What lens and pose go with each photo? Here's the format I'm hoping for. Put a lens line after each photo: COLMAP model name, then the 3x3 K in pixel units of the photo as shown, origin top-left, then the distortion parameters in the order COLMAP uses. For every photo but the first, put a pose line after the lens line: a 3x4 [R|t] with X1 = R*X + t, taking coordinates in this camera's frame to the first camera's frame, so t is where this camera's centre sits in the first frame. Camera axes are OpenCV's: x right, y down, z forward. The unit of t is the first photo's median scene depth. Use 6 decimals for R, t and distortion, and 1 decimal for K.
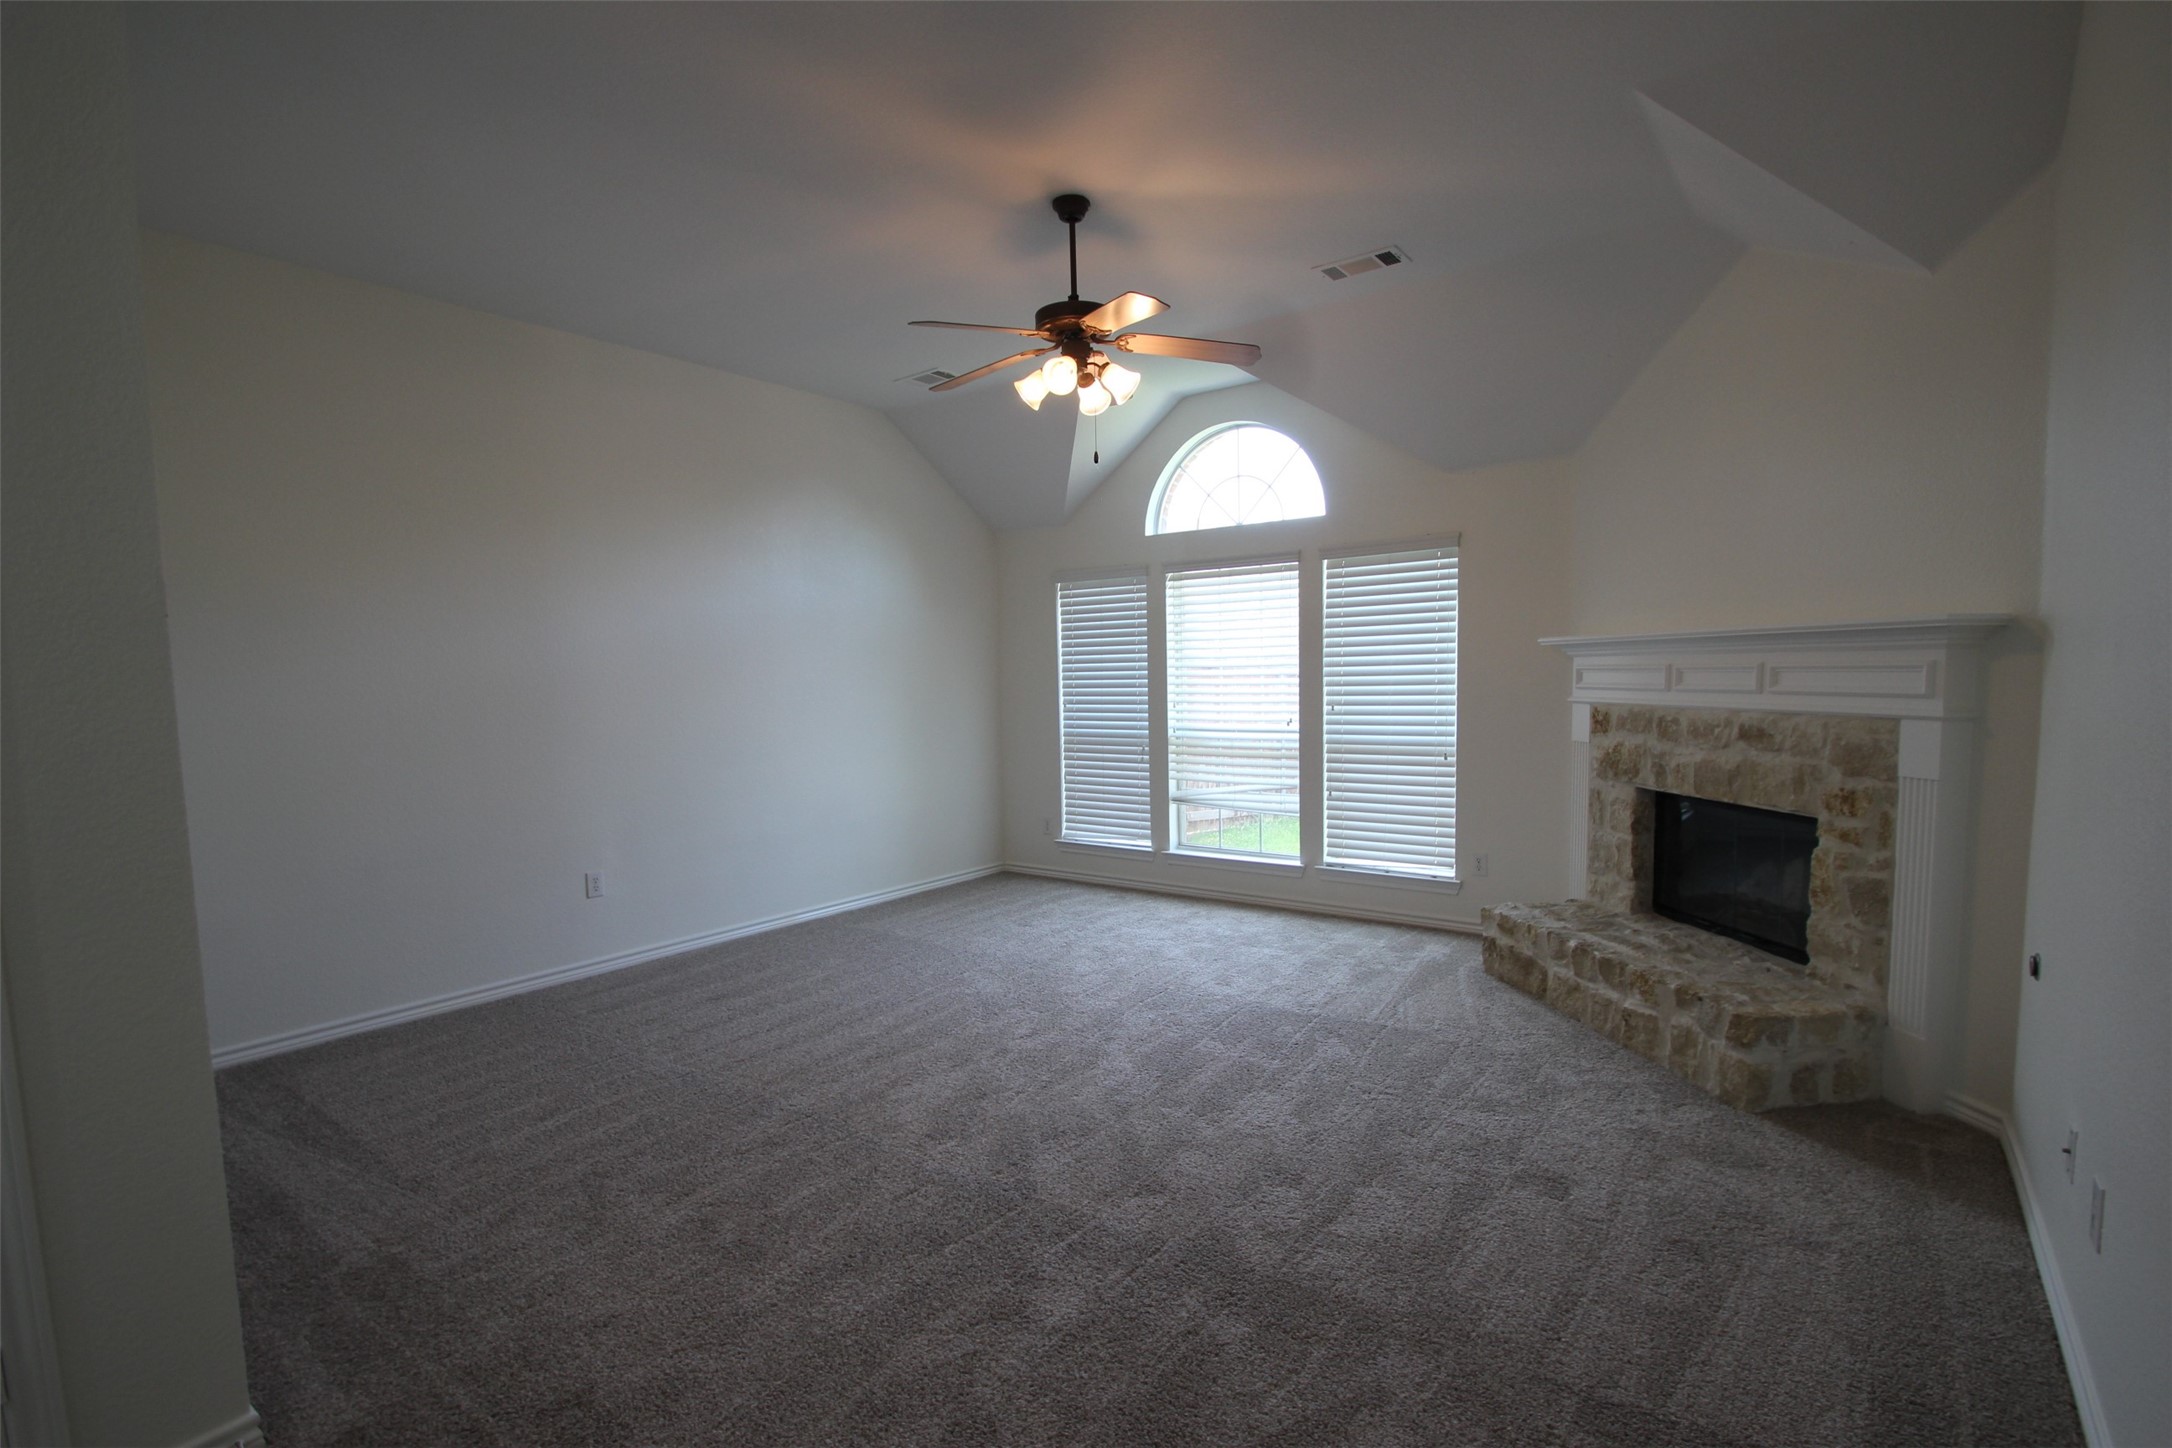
lens RADIAL K [[990.7, 0, 1098.7], [0, 990.7, 764.3], [0, 0, 1]] dist [-0.006413, -0.010304]
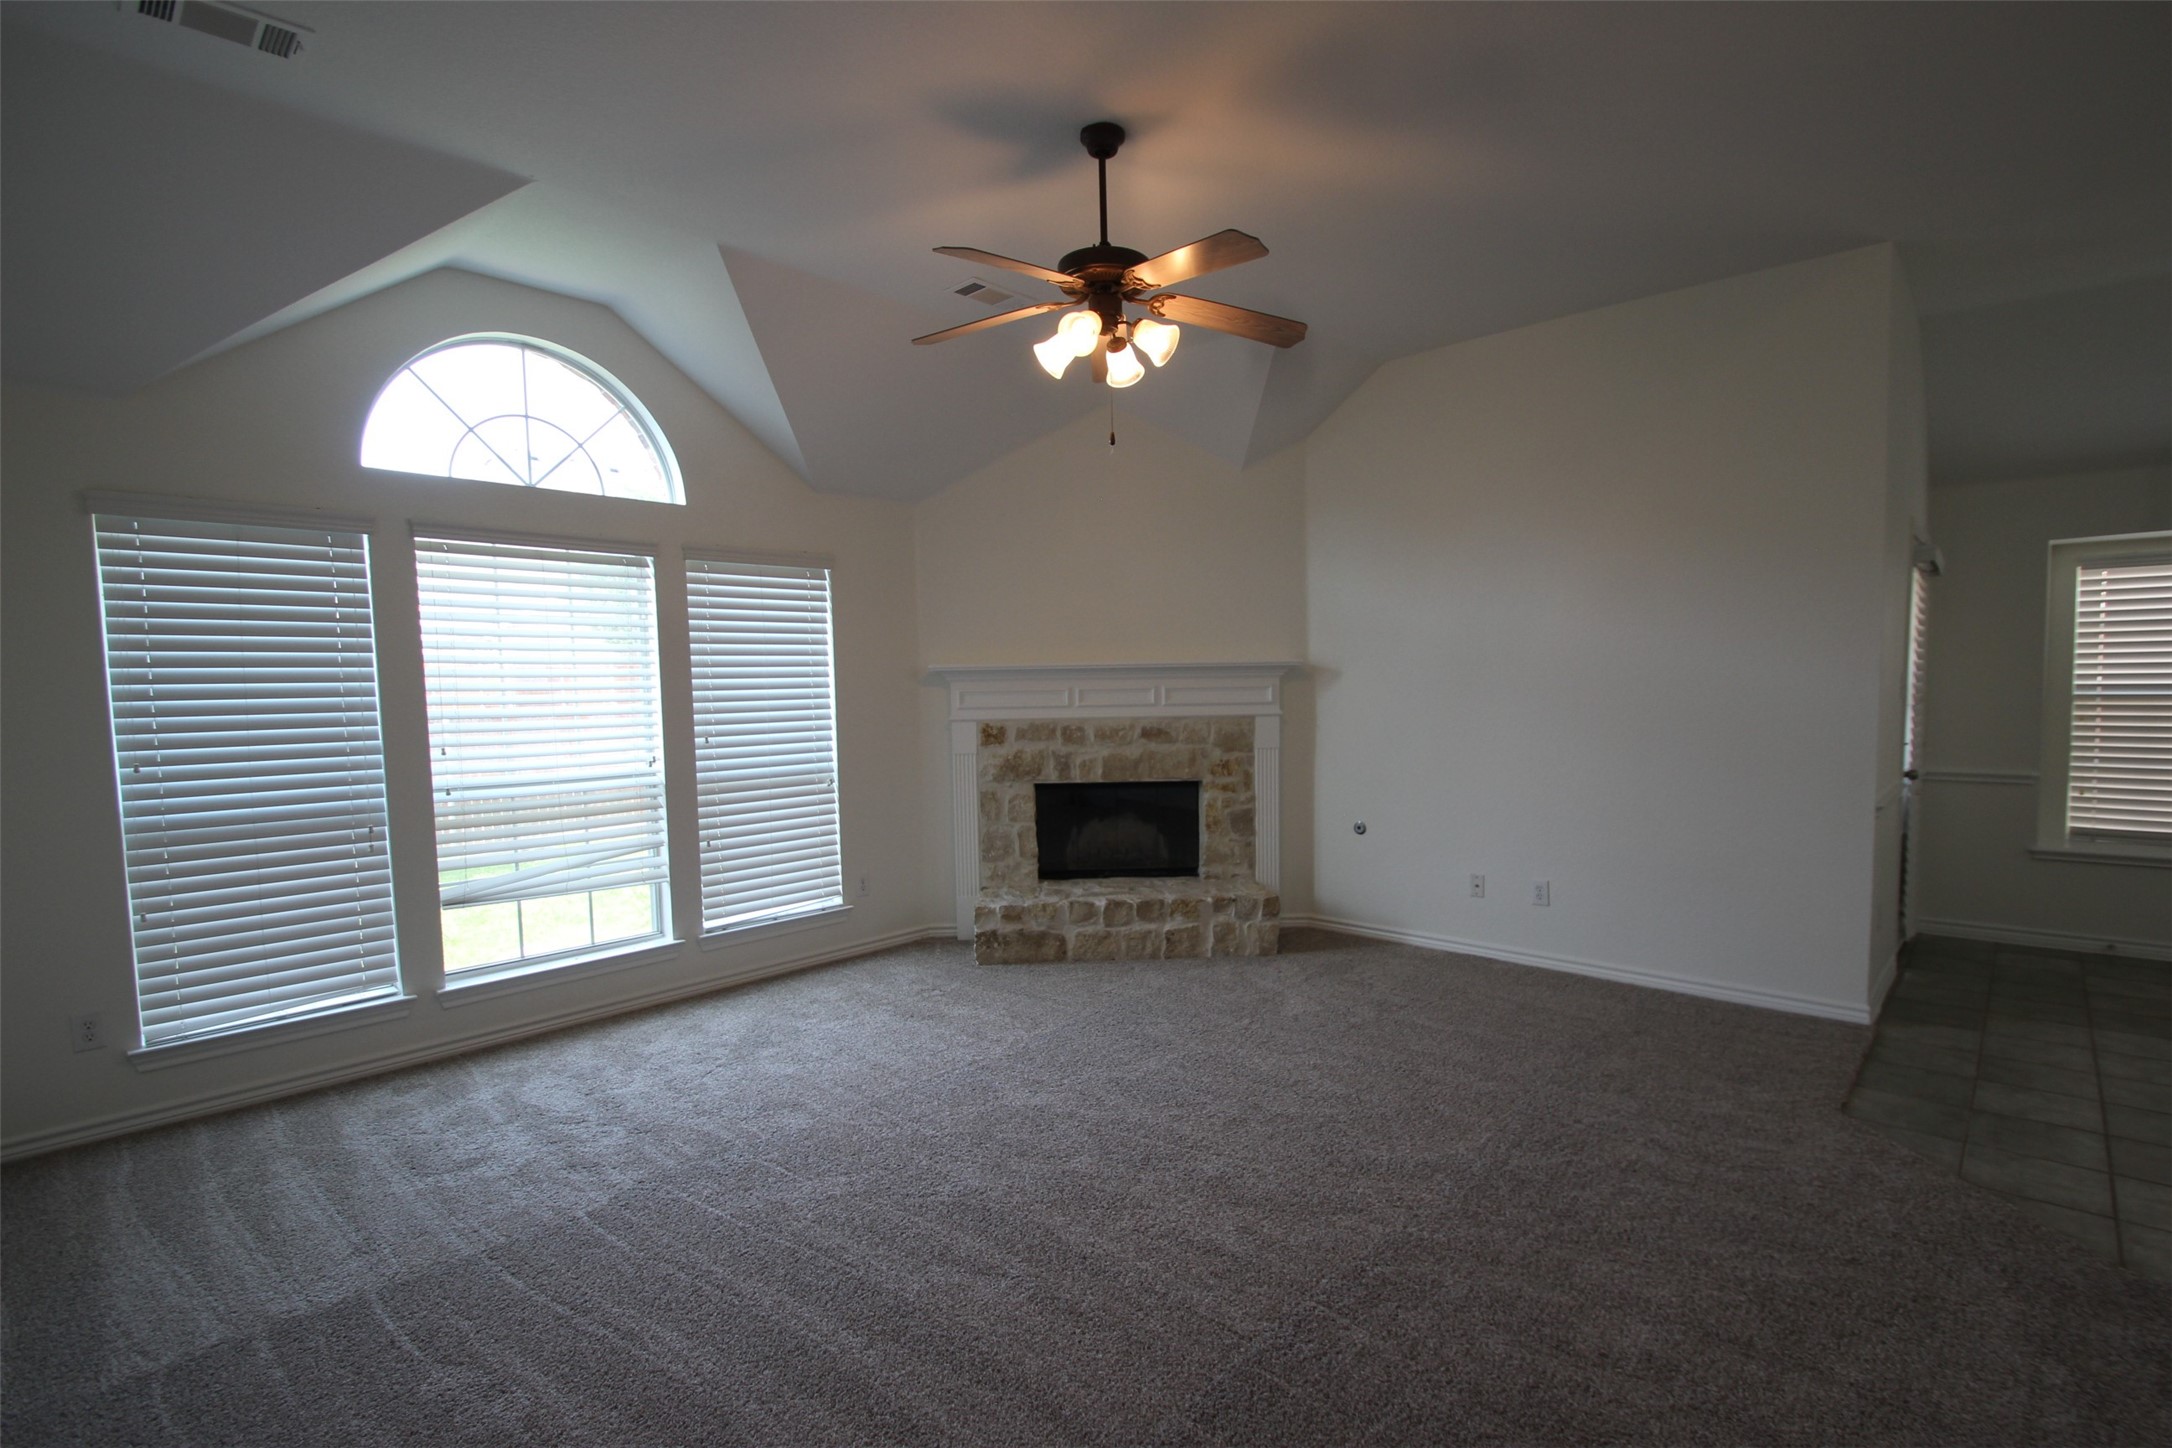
lens RADIAL K [[1017.7, 0, 1086.5], [0, 1017.7, 769.2], [0, 0, 1]] dist [-0.000362, -0.005147]
pose [[0.113062, -0.063928, 0.991529, -0.796891], [0.106844, 0.992924, 0.051835, -0.059820], [-0.987827, 0.100078, 0.119092, 0.820780]]
